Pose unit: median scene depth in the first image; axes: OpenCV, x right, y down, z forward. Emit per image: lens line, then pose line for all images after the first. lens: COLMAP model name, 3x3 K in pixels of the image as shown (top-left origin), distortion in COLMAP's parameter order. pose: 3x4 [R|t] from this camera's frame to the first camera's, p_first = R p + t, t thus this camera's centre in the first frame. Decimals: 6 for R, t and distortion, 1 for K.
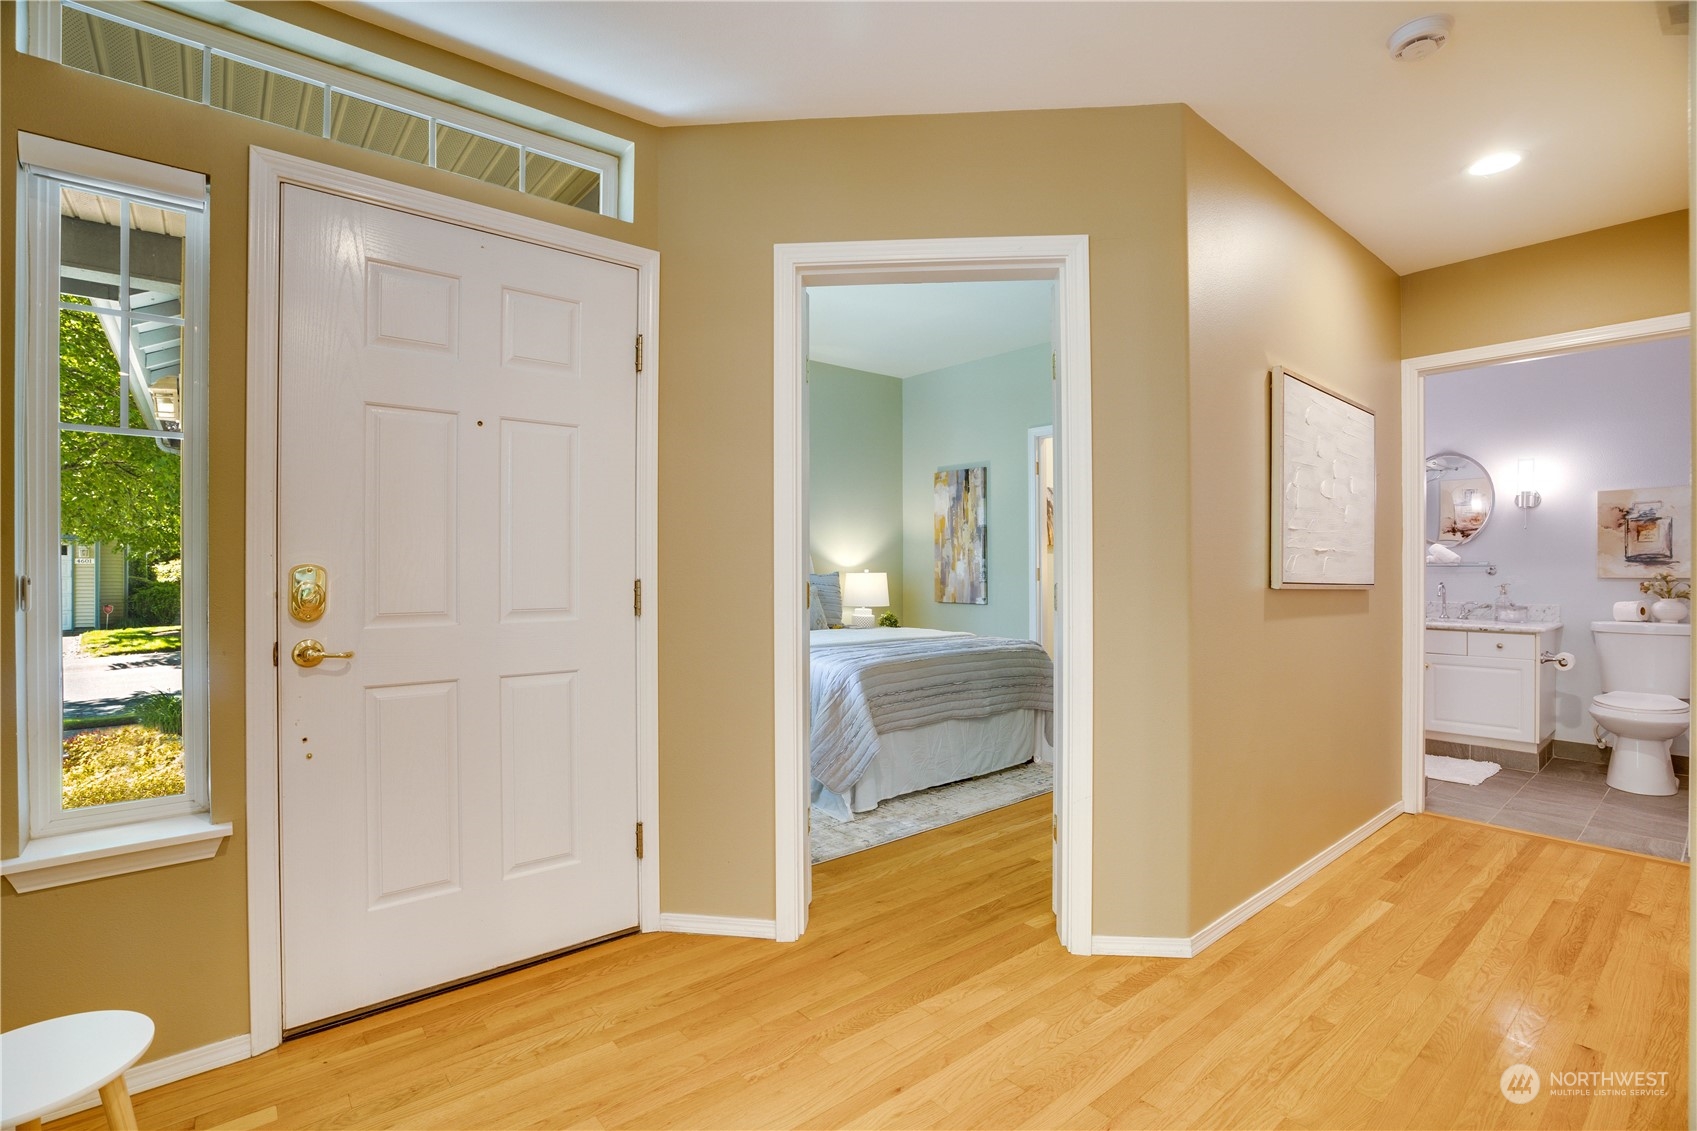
lens RADIAL K [[788.7, 0, 849.2], [0, 788.7, 568.1], [0, 0, 1]] dist [-0.038713, 0.002926]
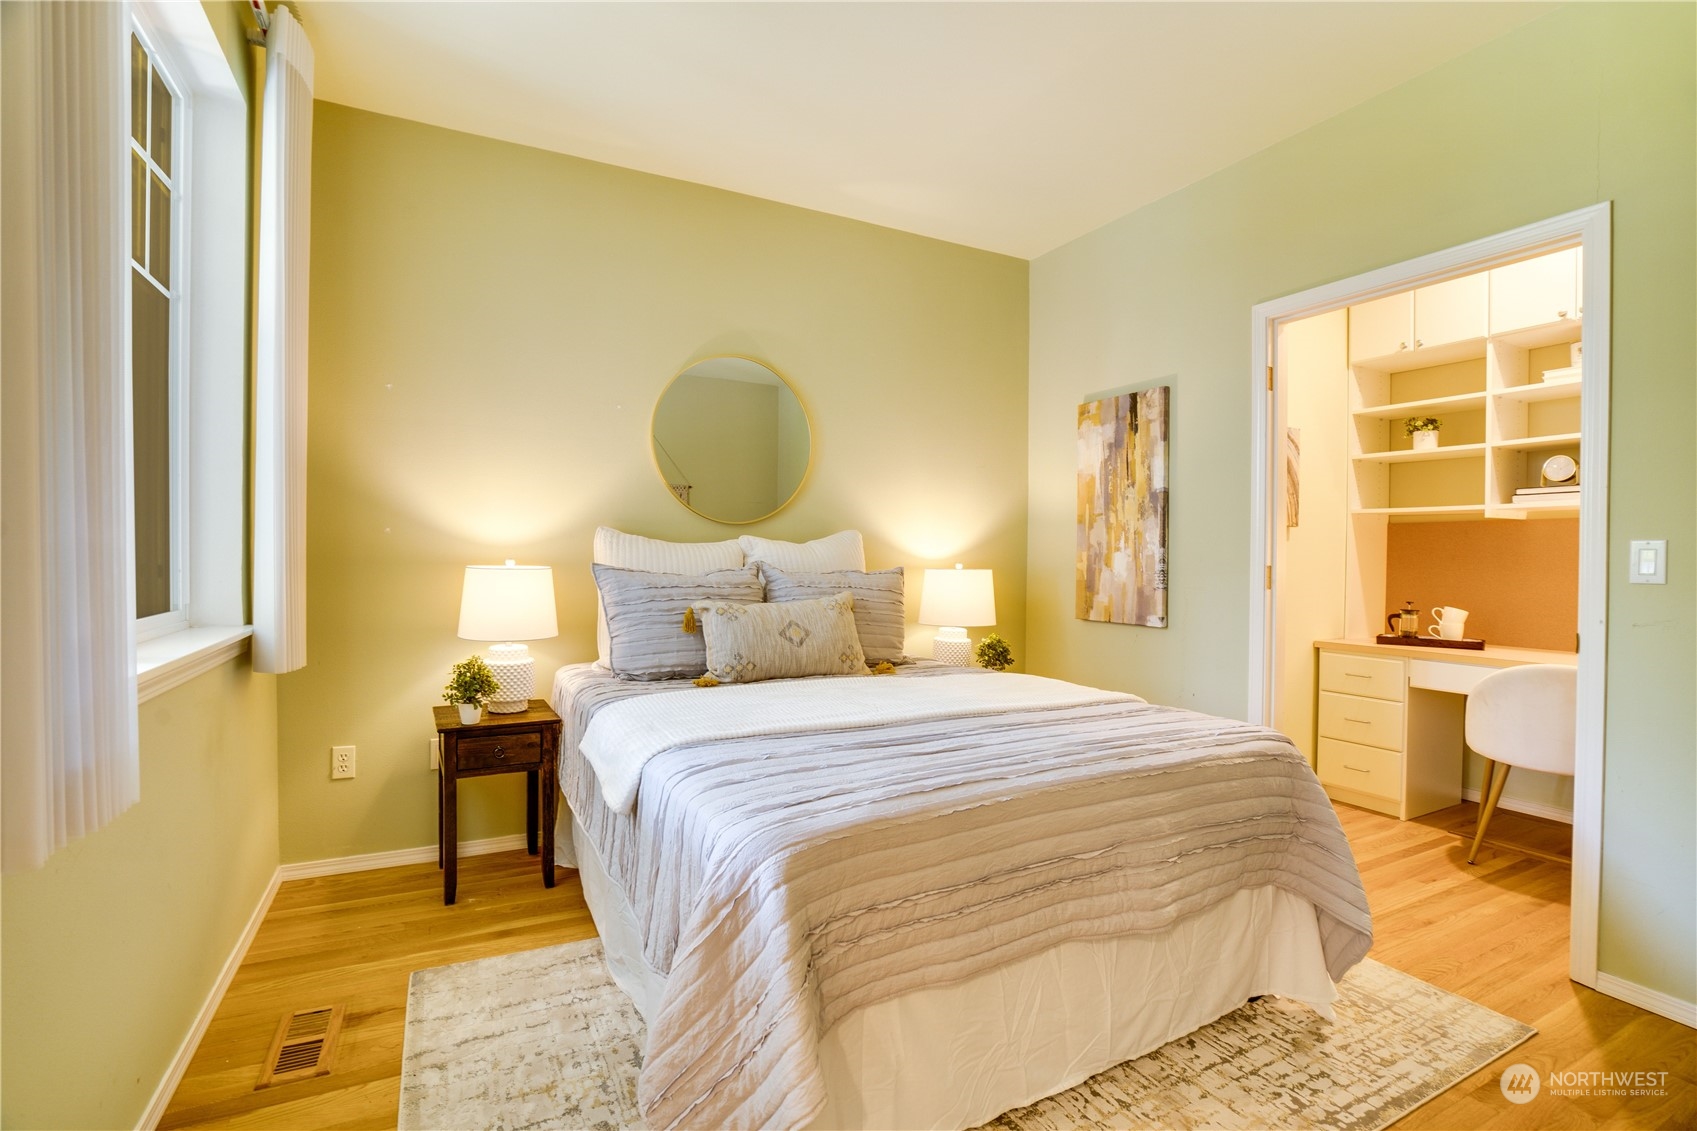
lens RADIAL K [[788.7, 0, 850.1], [0, 788.7, 569.9], [0, 0, 1]] dist [-0.038713, 0.002926]
pose [[0.978163, 0.014573, -0.207328, 0.066410], [-0.012007, 0.999835, 0.013630, -0.000848], [0.207492, -0.010843, 0.978177, 0.390691]]
